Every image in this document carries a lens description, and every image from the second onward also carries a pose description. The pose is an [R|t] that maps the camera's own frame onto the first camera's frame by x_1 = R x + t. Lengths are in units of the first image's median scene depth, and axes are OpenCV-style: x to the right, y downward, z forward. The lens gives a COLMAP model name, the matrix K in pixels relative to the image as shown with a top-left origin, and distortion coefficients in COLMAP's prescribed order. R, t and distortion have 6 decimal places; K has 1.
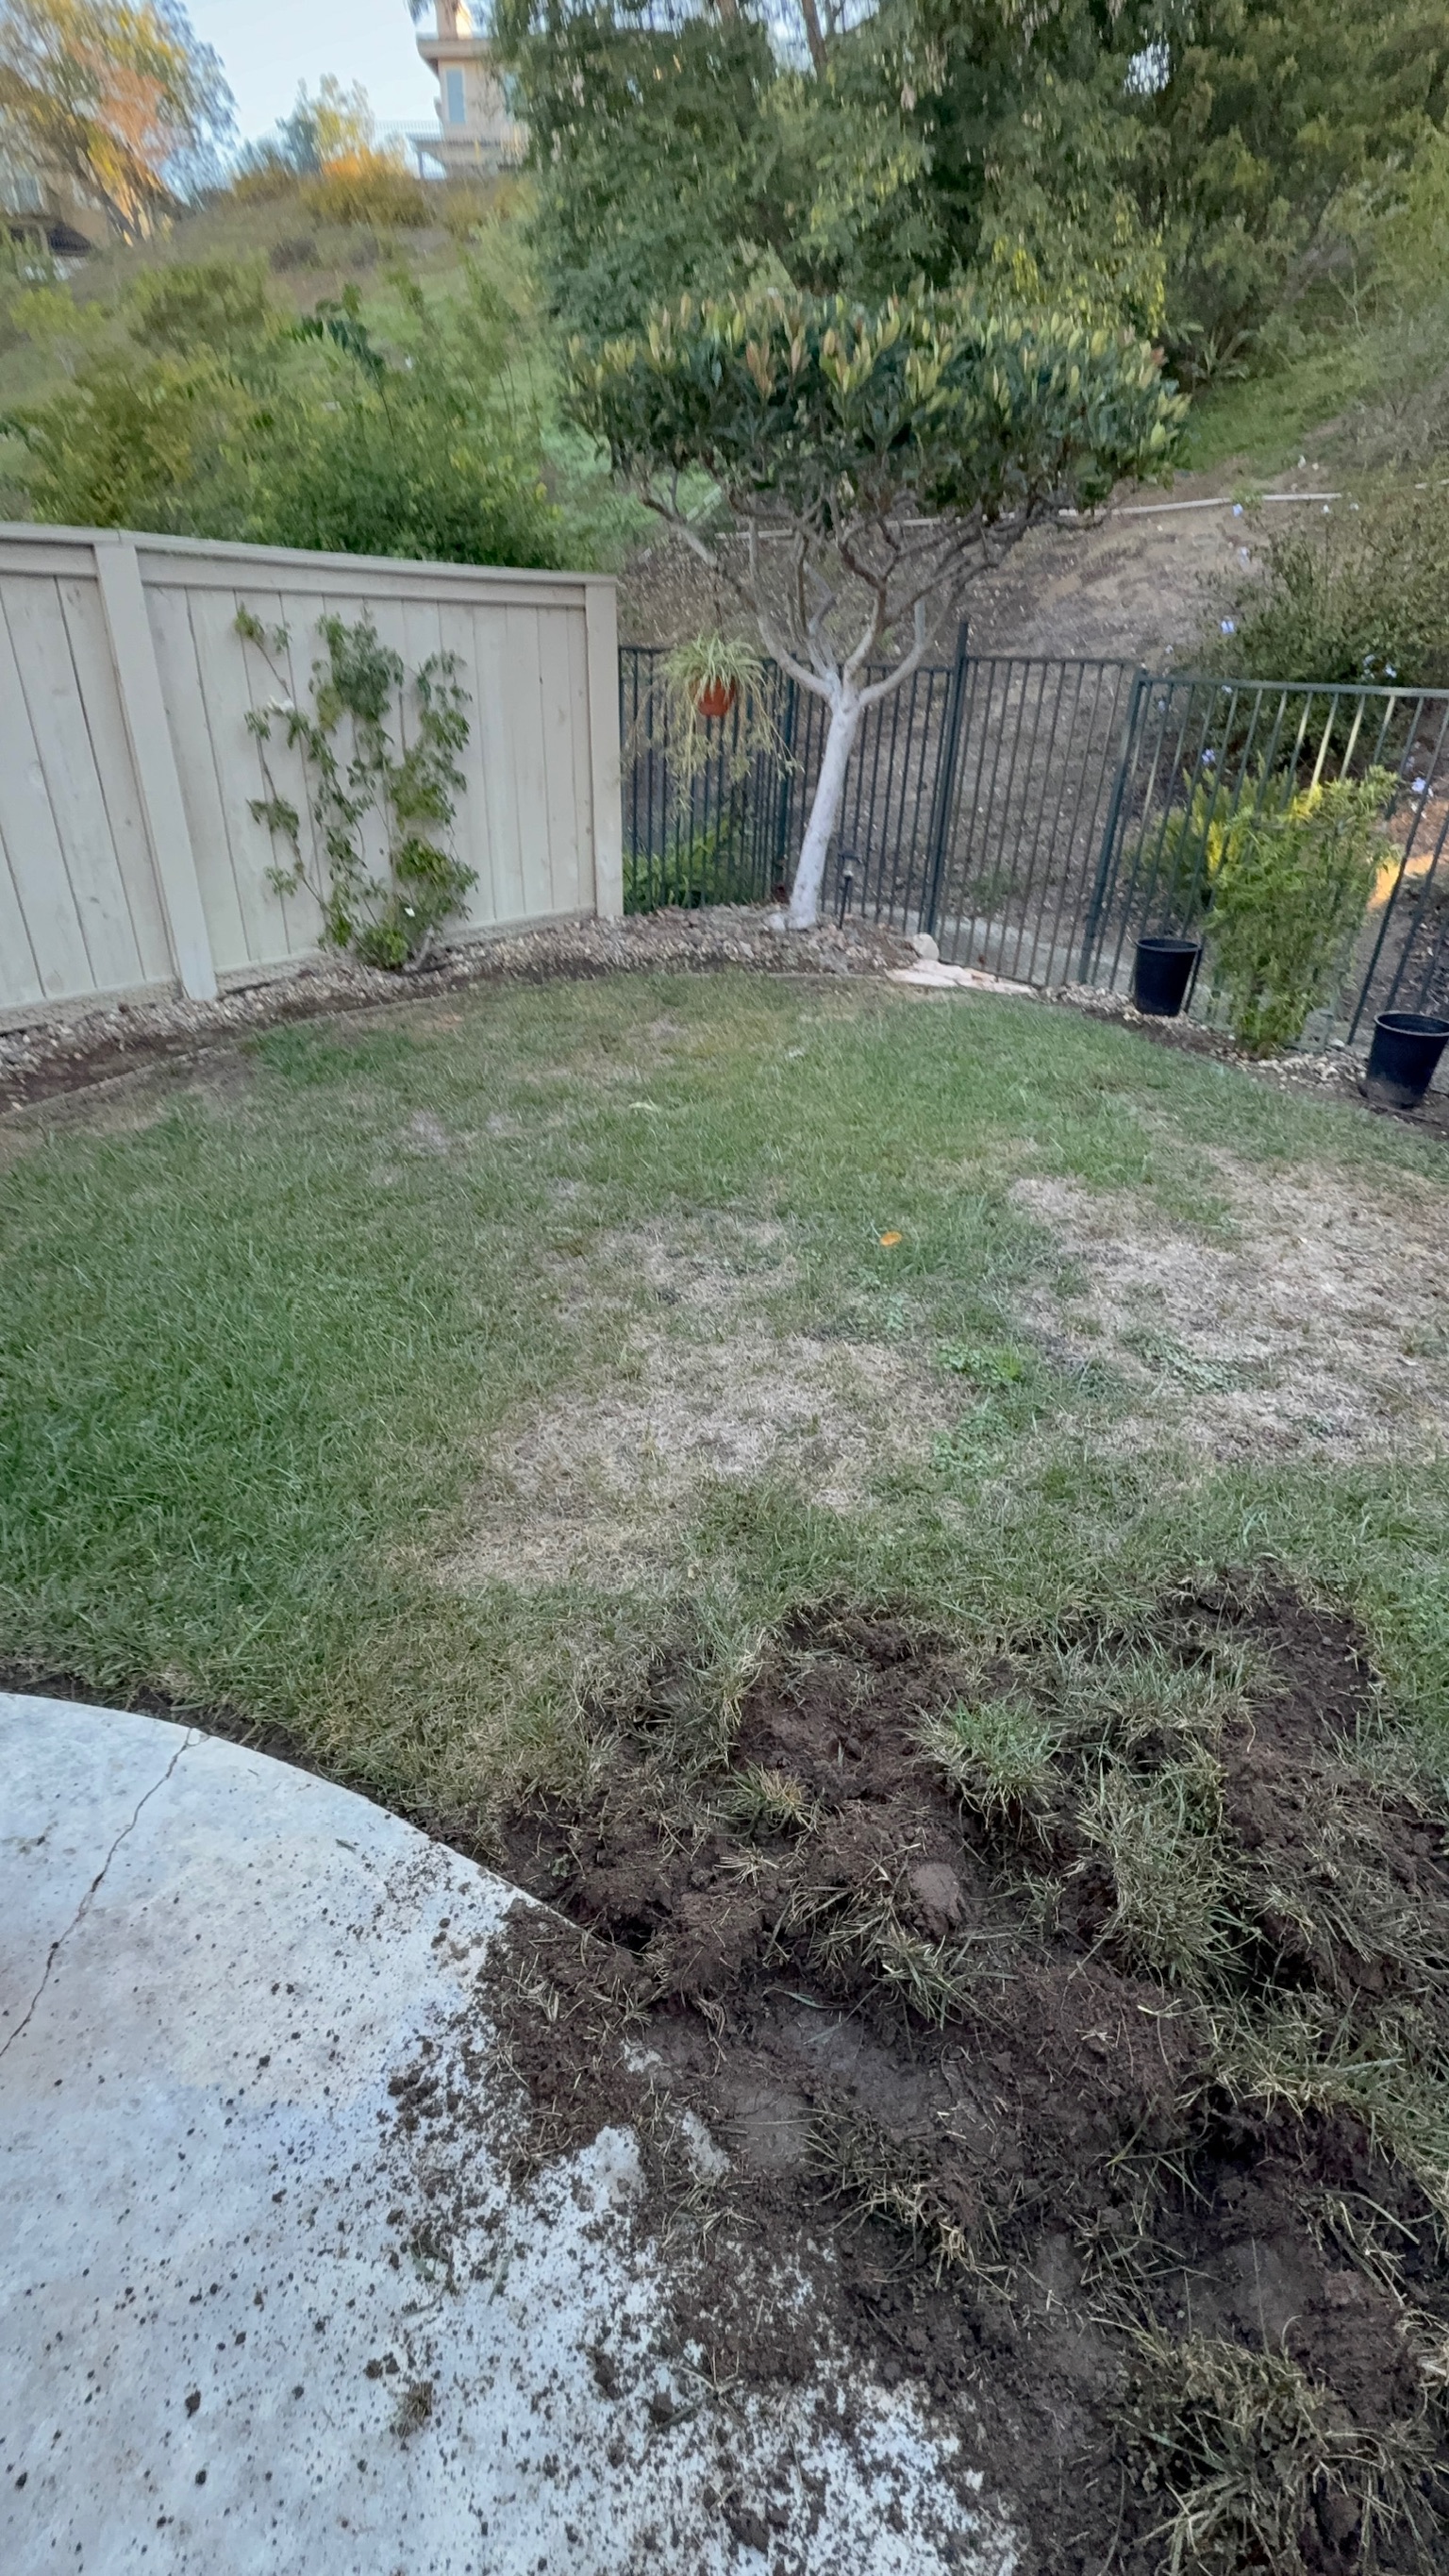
lens RADIAL K [[1178.0, 0, 724.5], [0, 1178.0, 1288.0], [0, 0, 1]] dist [0.001567, 0.000227]
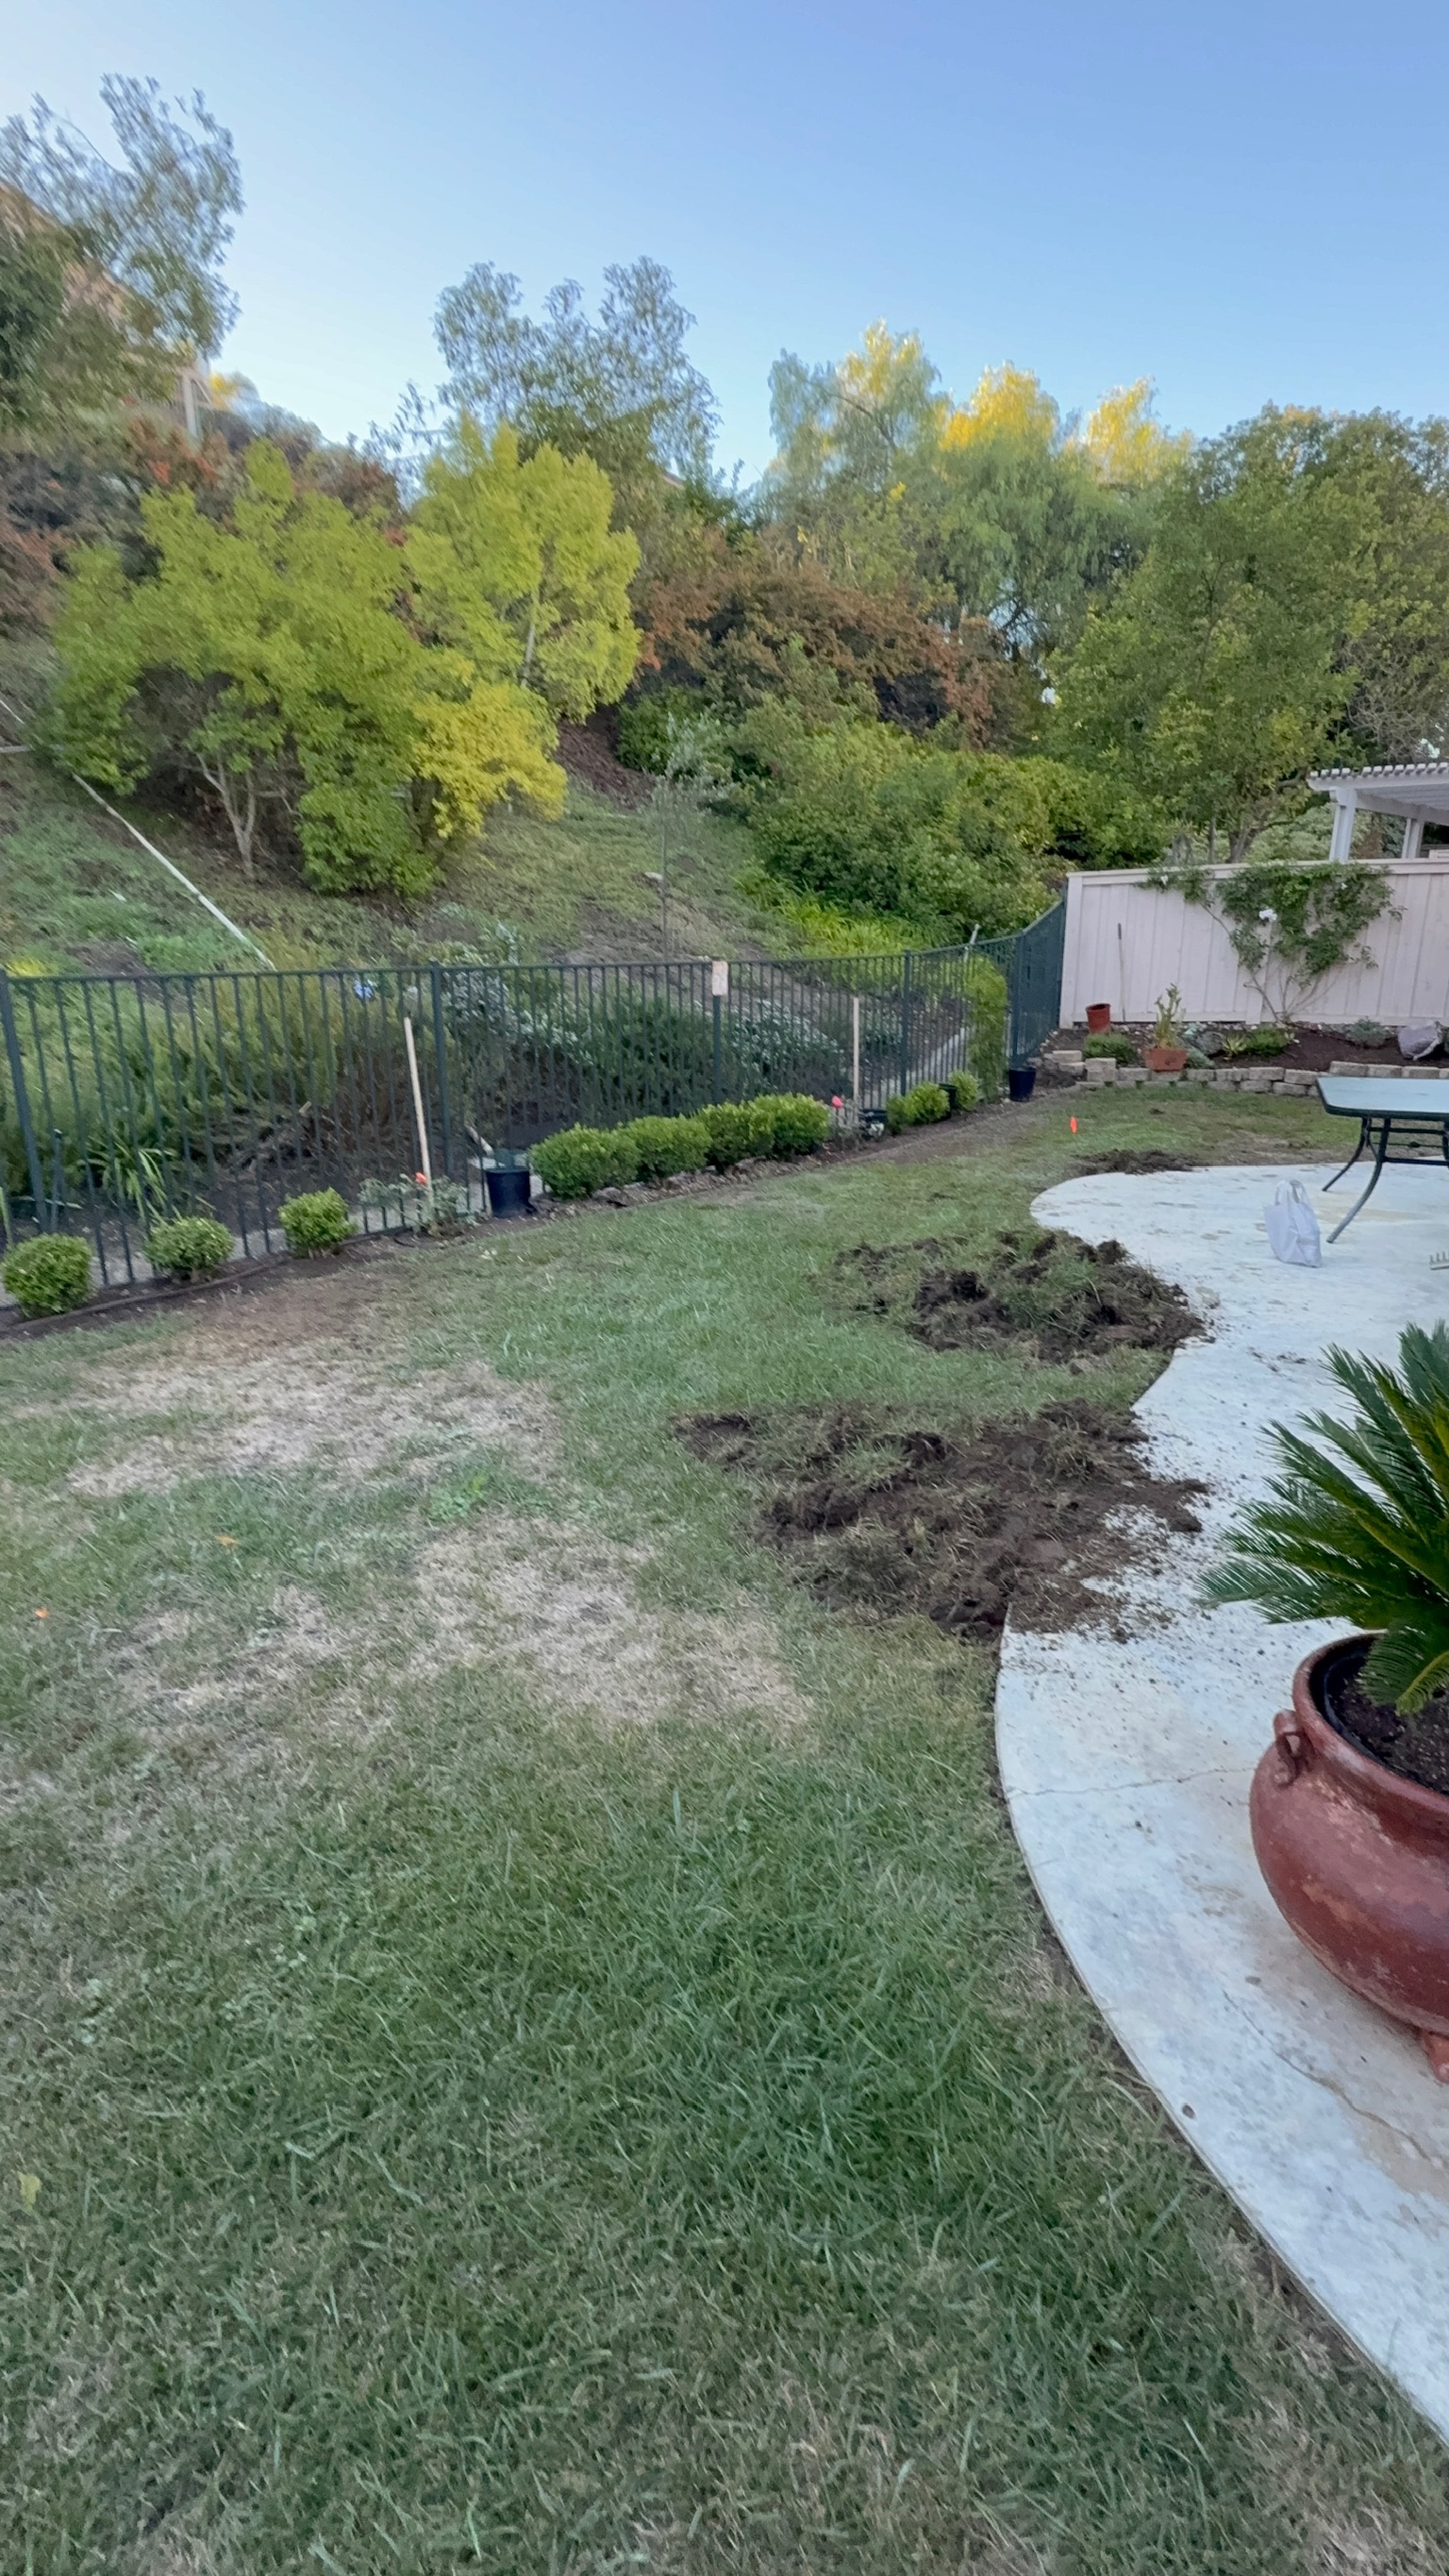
lens RADIAL K [[1172.9, 0, 724.5], [0, 1172.9, 1288.0], [0, 0, 1]] dist [0.000698, 0.000000]
pose [[-0.212182, -0.302077, 0.929370, -1.481323], [0.467663, 0.803663, 0.367989, -0.713406], [-0.858062, 0.512713, -0.029253, 1.081070]]
